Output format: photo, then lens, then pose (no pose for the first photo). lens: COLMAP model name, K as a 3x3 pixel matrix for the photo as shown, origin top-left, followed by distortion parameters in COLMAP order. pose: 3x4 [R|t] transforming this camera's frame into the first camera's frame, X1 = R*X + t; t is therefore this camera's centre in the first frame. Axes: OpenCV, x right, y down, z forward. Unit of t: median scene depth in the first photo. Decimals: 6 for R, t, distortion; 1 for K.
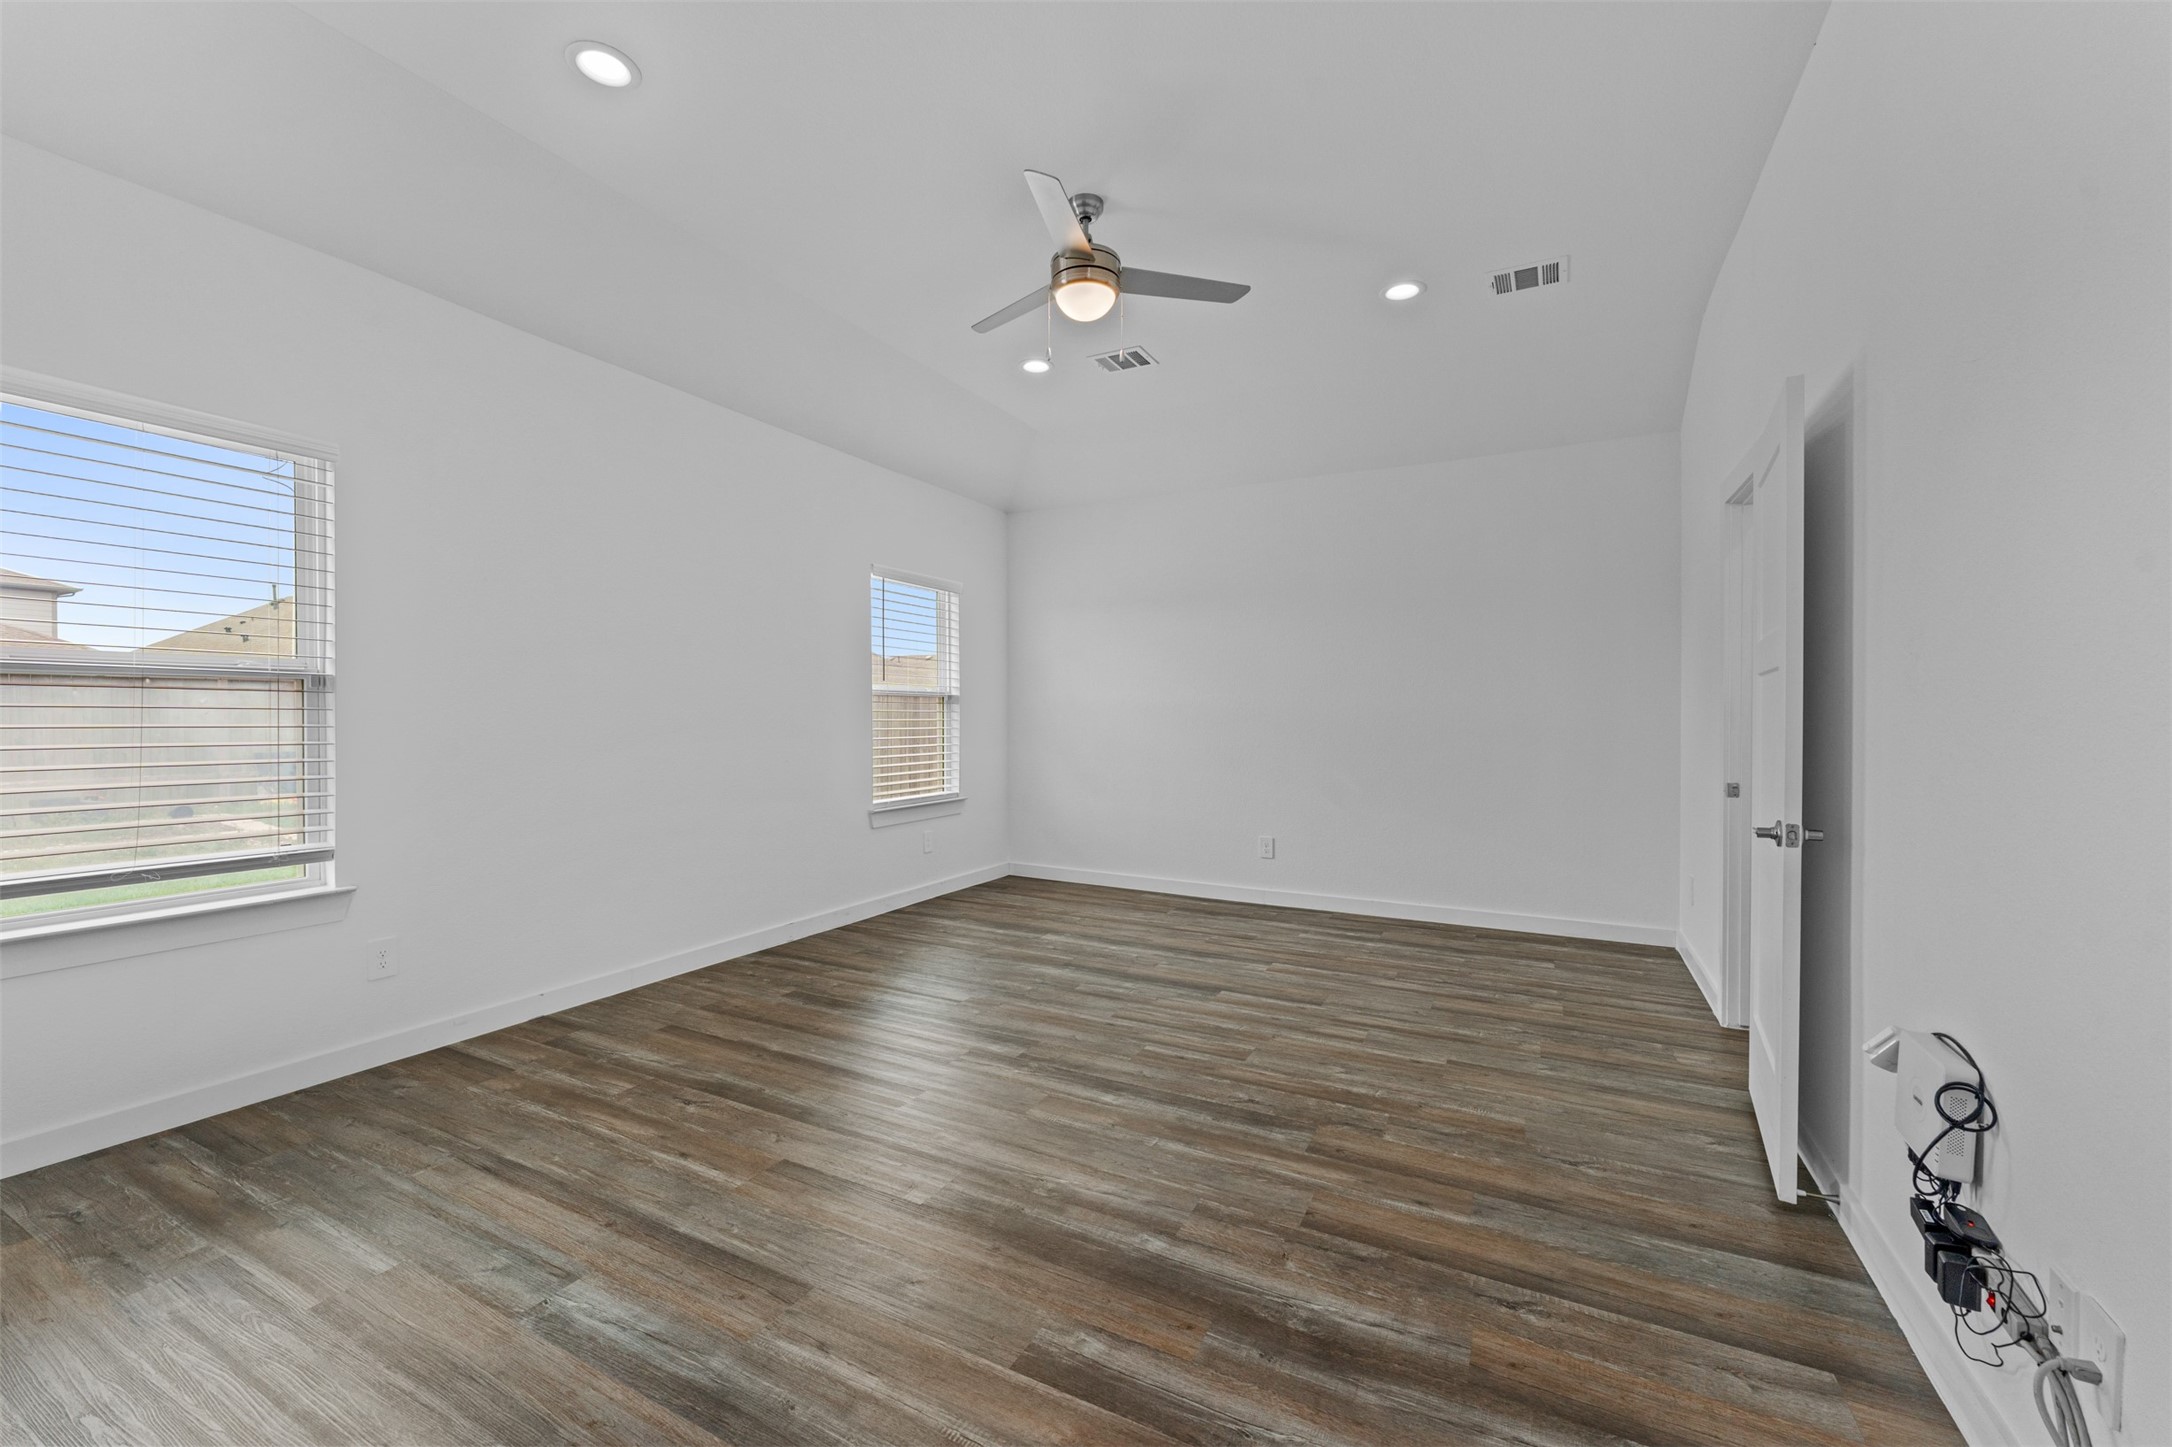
lens RADIAL K [[880.9, 0, 1084.1], [0, 880.9, 718.6], [0, 0, 1]] dist [-0.002887, -0.000986]
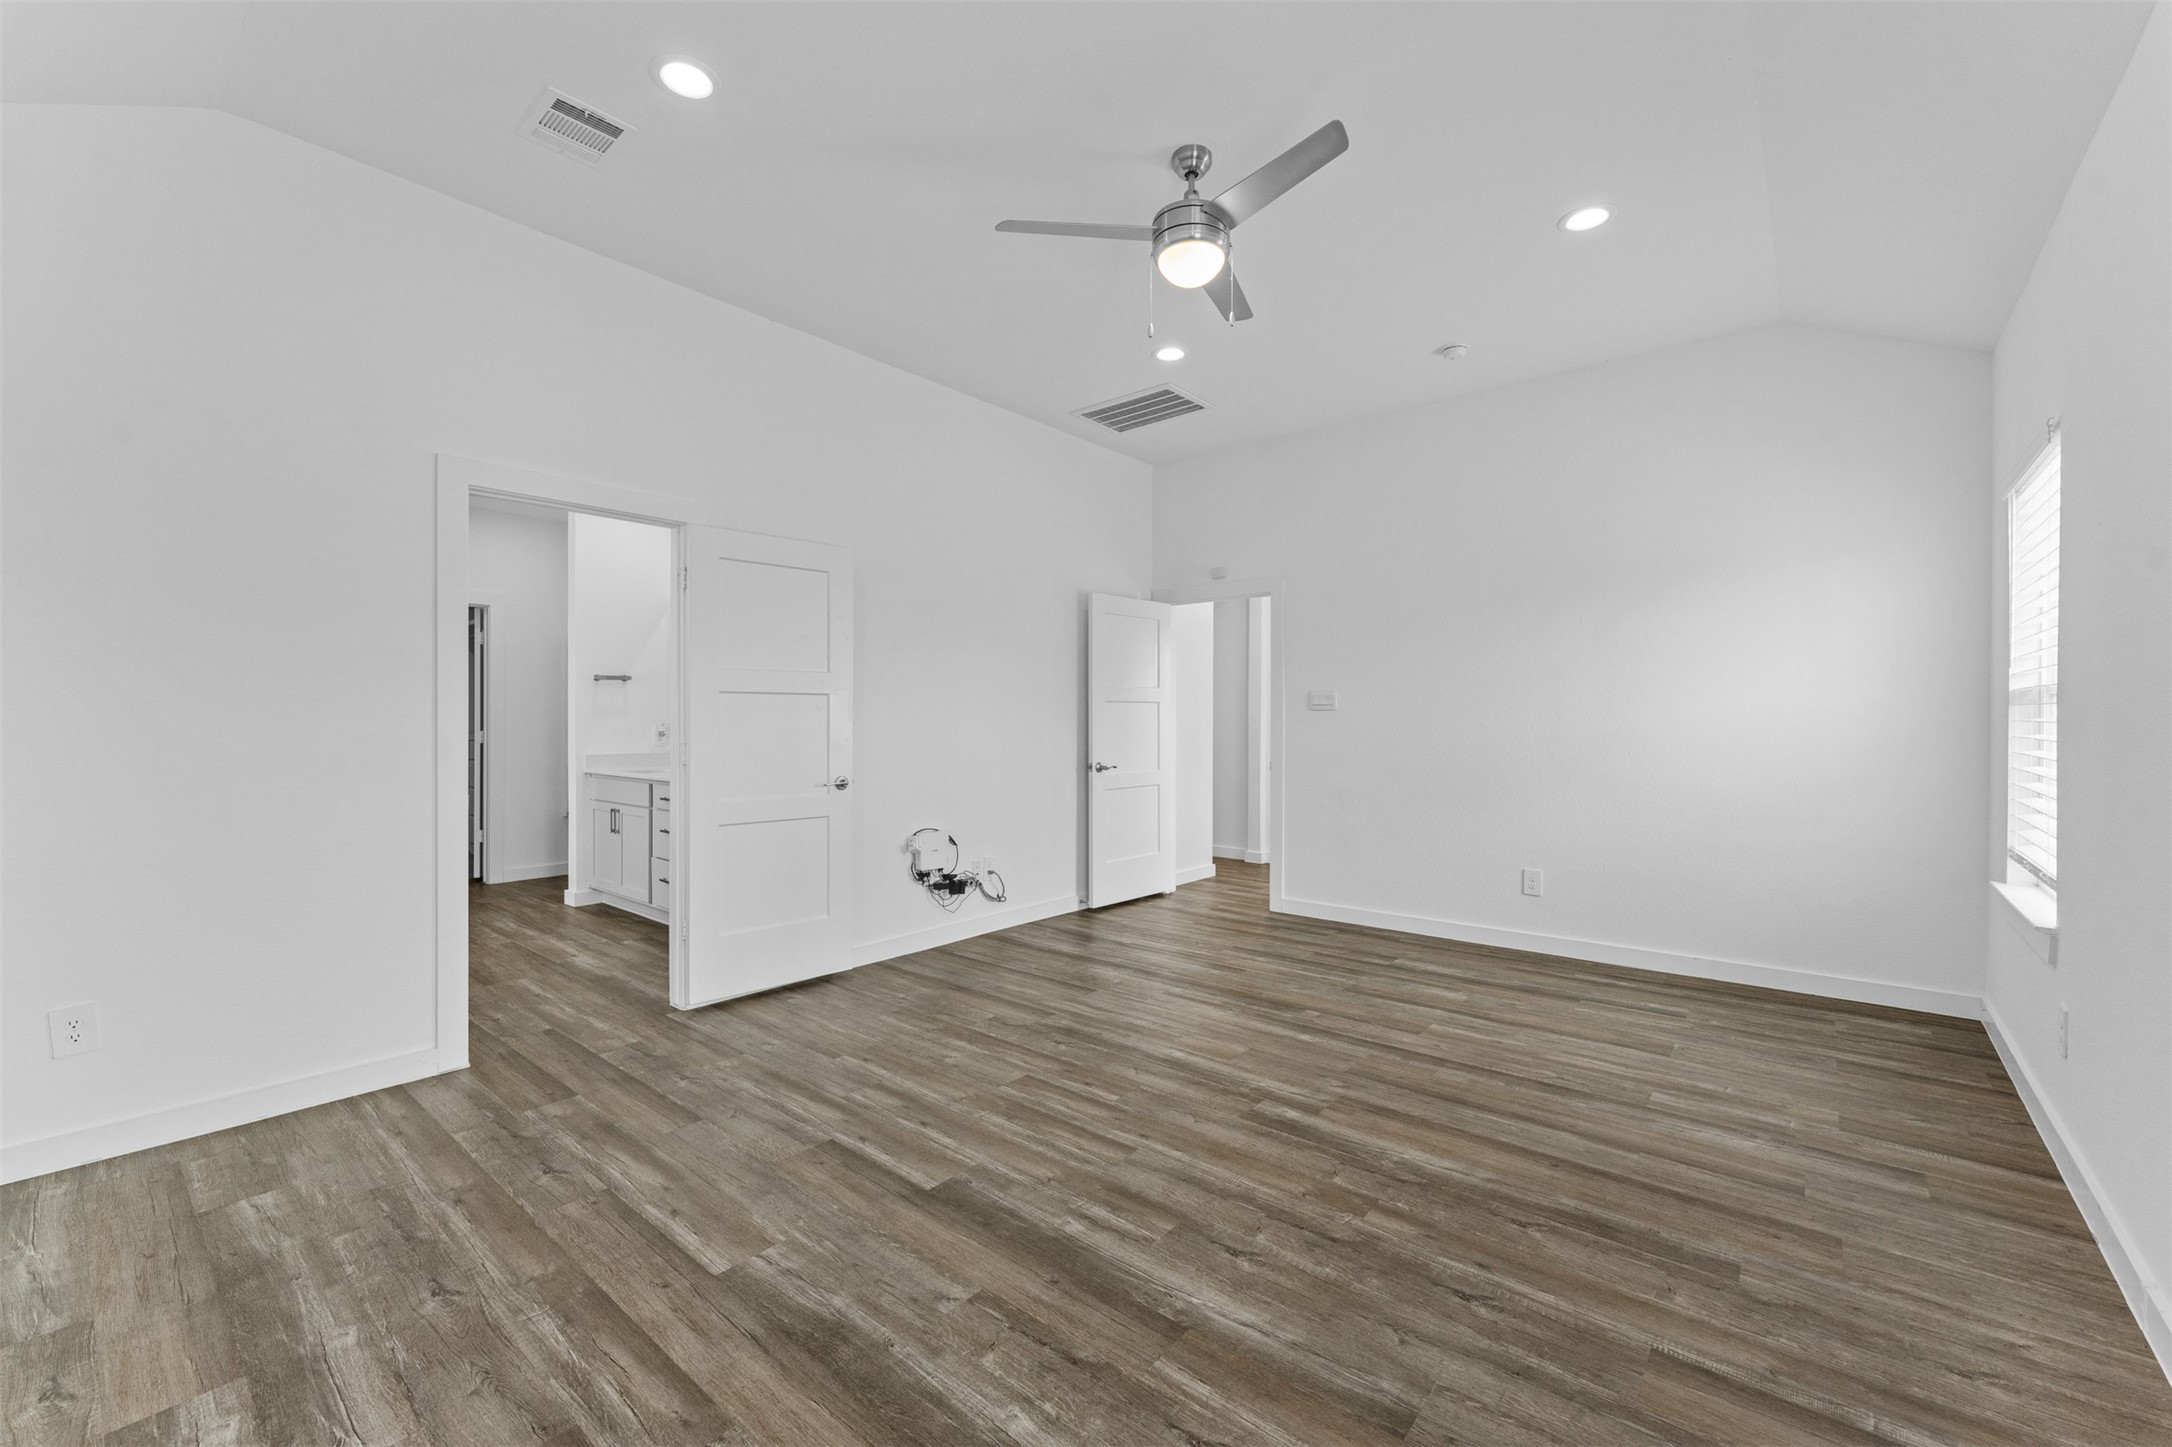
lens RADIAL K [[880.9, 0, 1085.9], [0, 880.9, 722.4], [0, 0, 1]] dist [-0.002887, -0.000986]
pose [[-0.977175, -0.005373, 0.212368, -0.081863], [-0.003111, 0.999935, 0.010987, -0.013797], [-0.212413, 0.010076, -0.977128, 1.793041]]
